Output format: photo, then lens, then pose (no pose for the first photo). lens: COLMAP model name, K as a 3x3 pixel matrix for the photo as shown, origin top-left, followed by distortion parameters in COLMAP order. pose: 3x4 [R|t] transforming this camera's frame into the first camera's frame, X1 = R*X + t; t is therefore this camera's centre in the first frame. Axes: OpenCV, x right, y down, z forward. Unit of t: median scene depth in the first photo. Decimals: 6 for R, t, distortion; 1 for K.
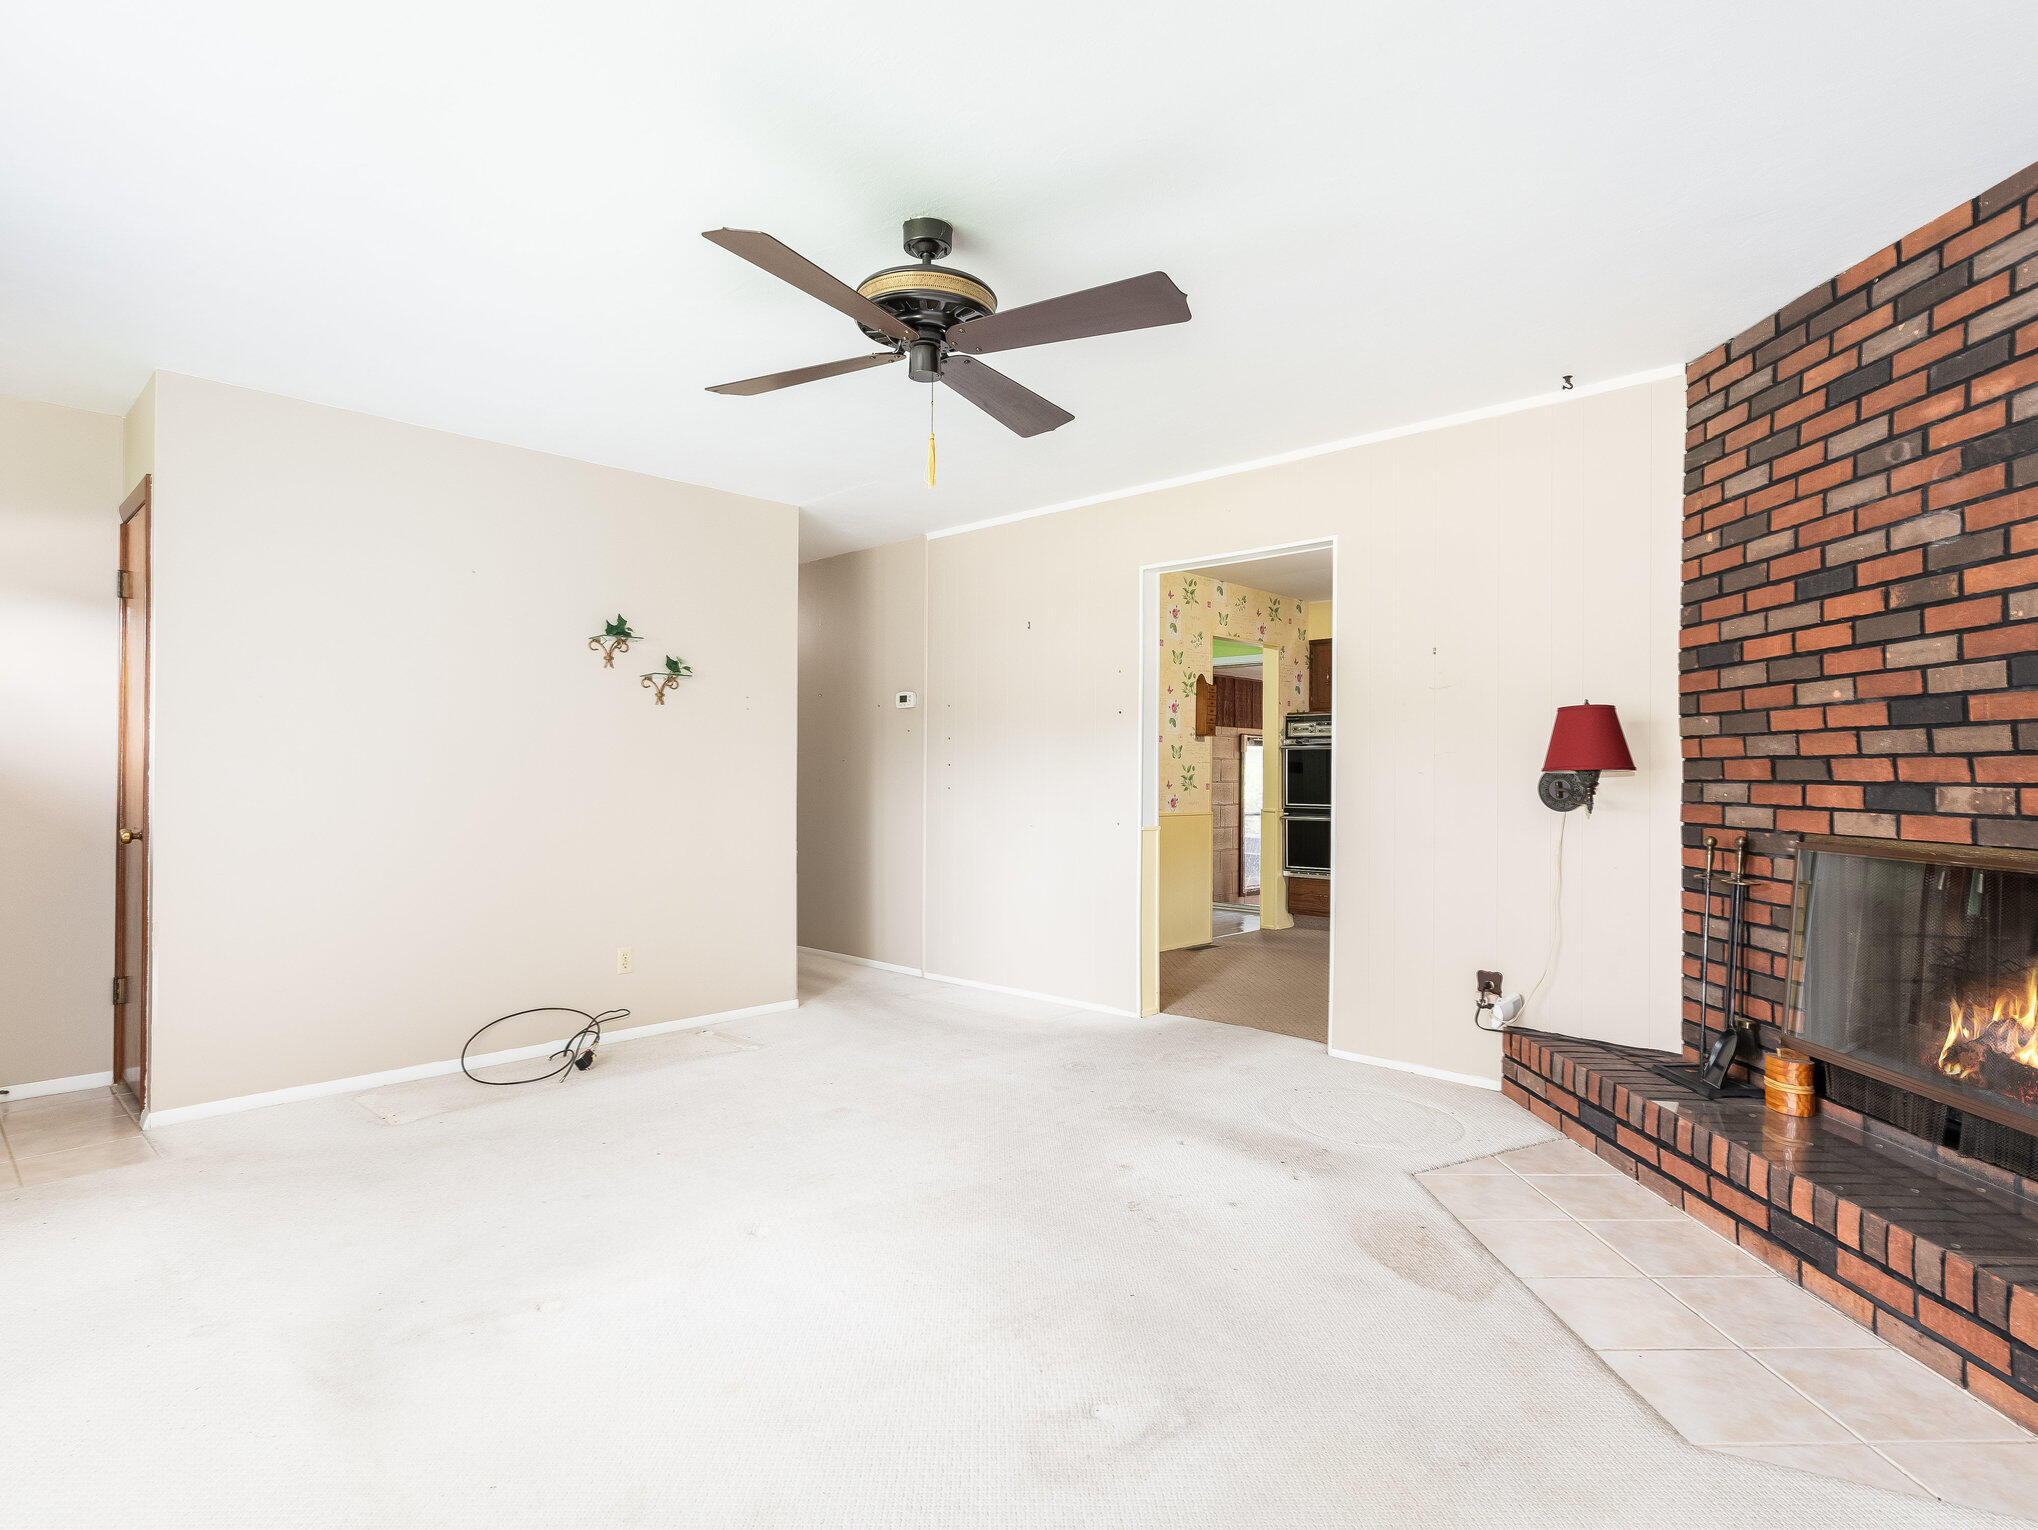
lens RADIAL K [[1104.7, 0, 1029.3], [0, 1104.7, 775.0], [0, 0, 1]] dist [-0.001170, 0.001551]
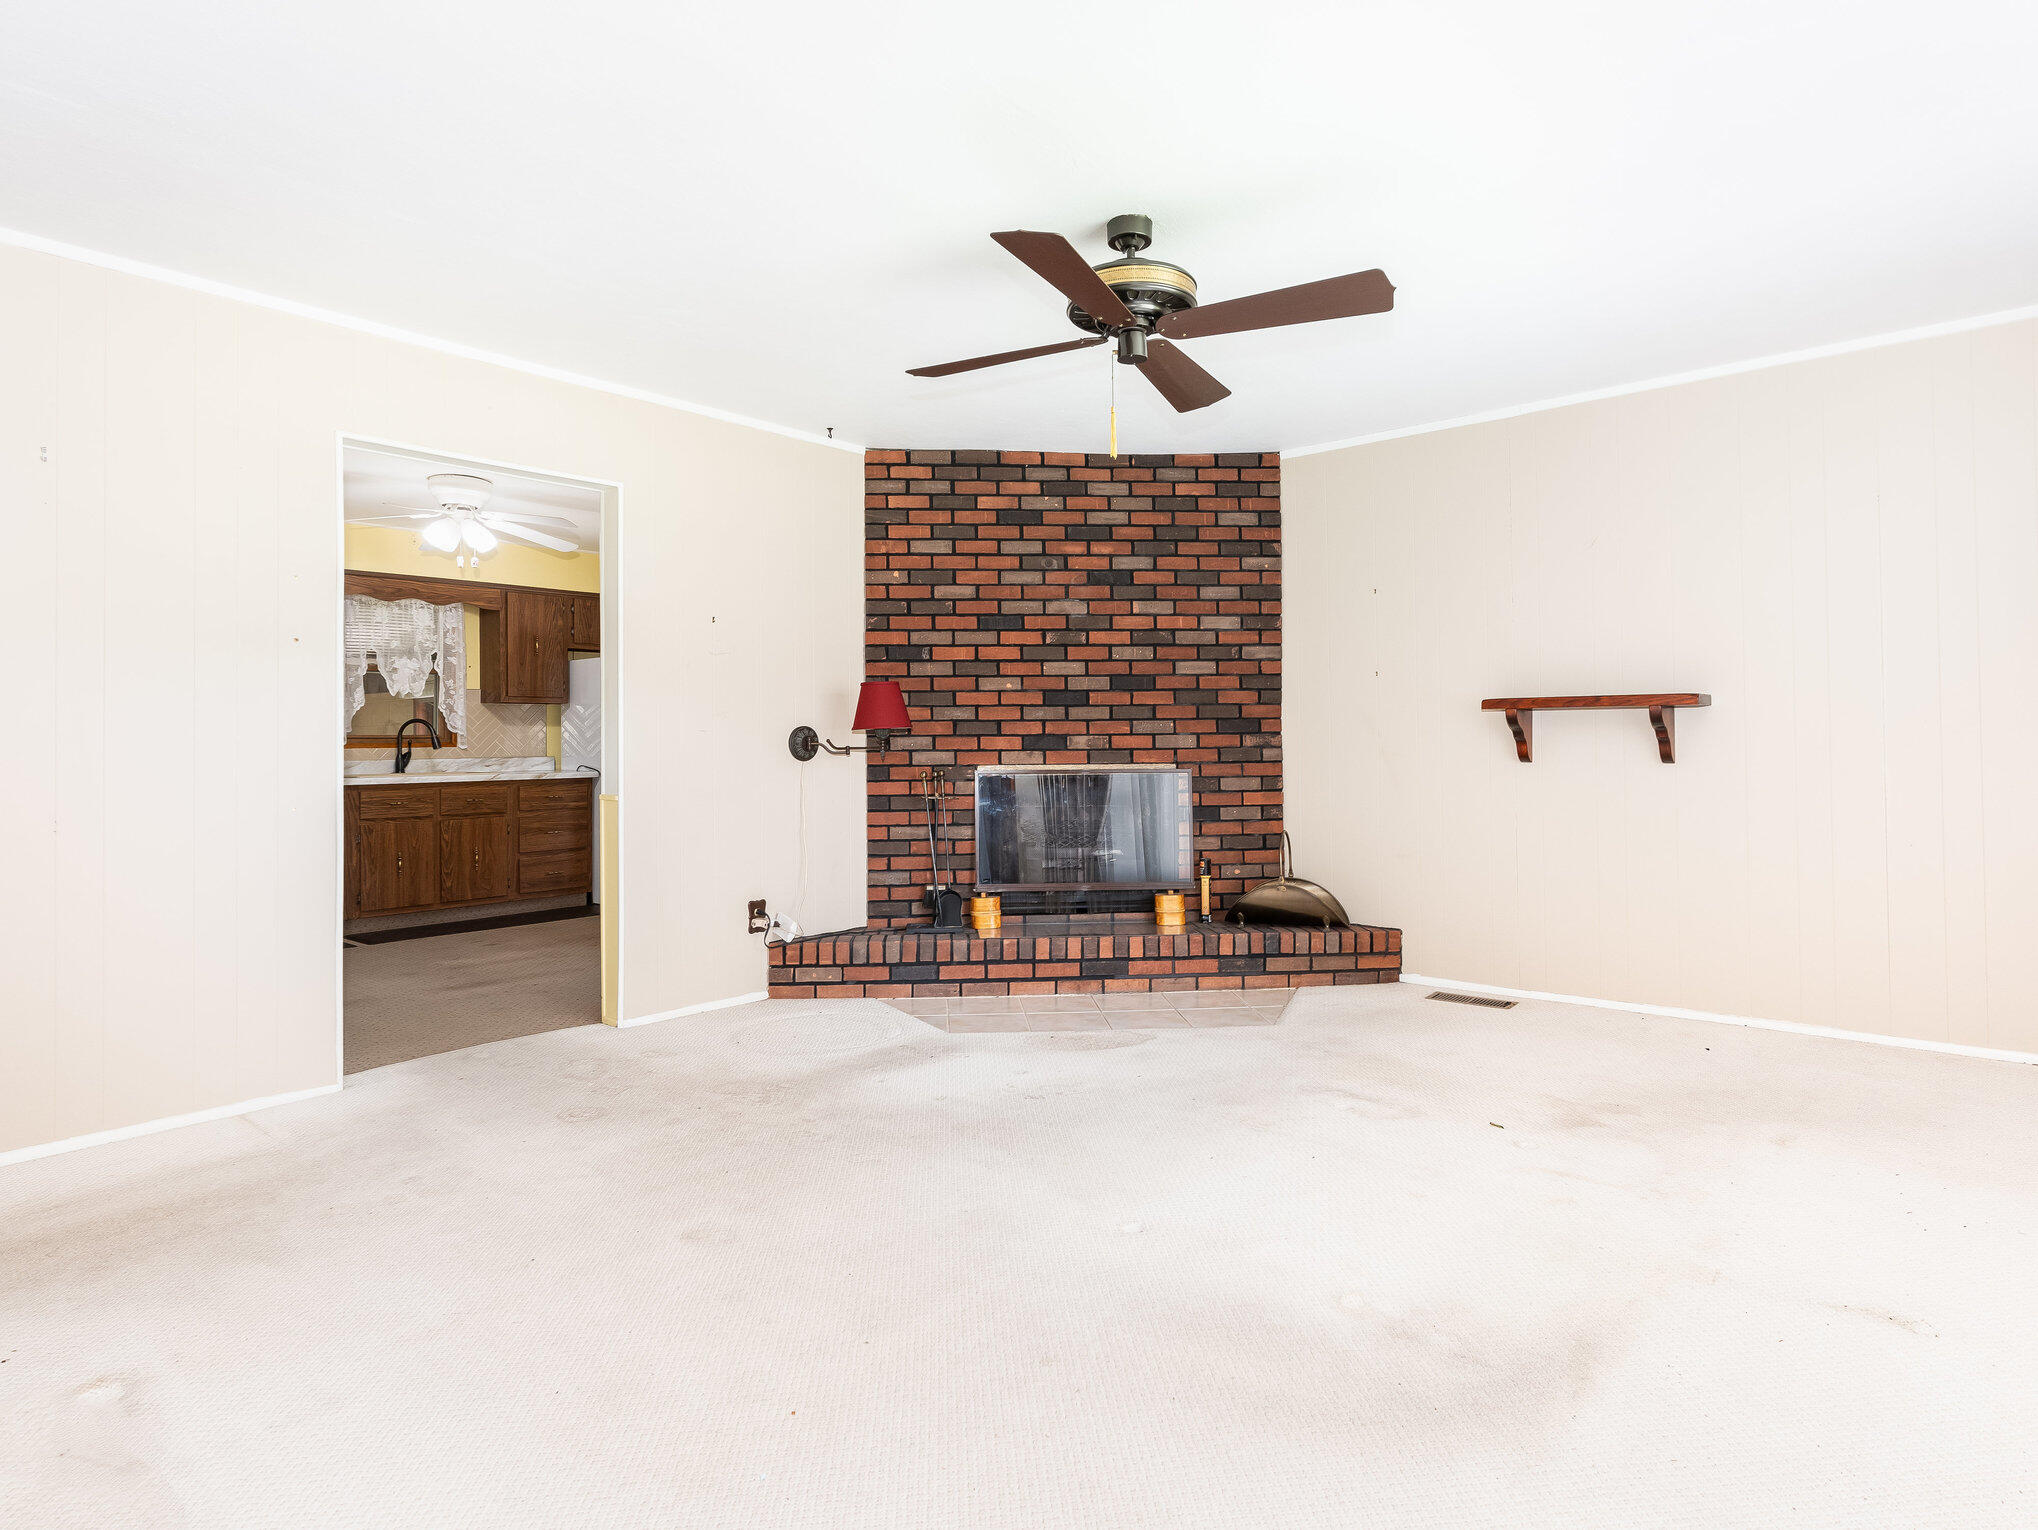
lens RADIAL K [[1104.7, 0, 1043.7], [0, 1104.7, 738.1], [0, 0, 1]] dist [-0.001170, 0.001551]
pose [[-0.066001, 0.003311, 0.997814, -1.043323], [0.010226, 0.999944, -0.002641, 0.016899], [-0.997767, 0.010029, -0.066031, 1.045102]]
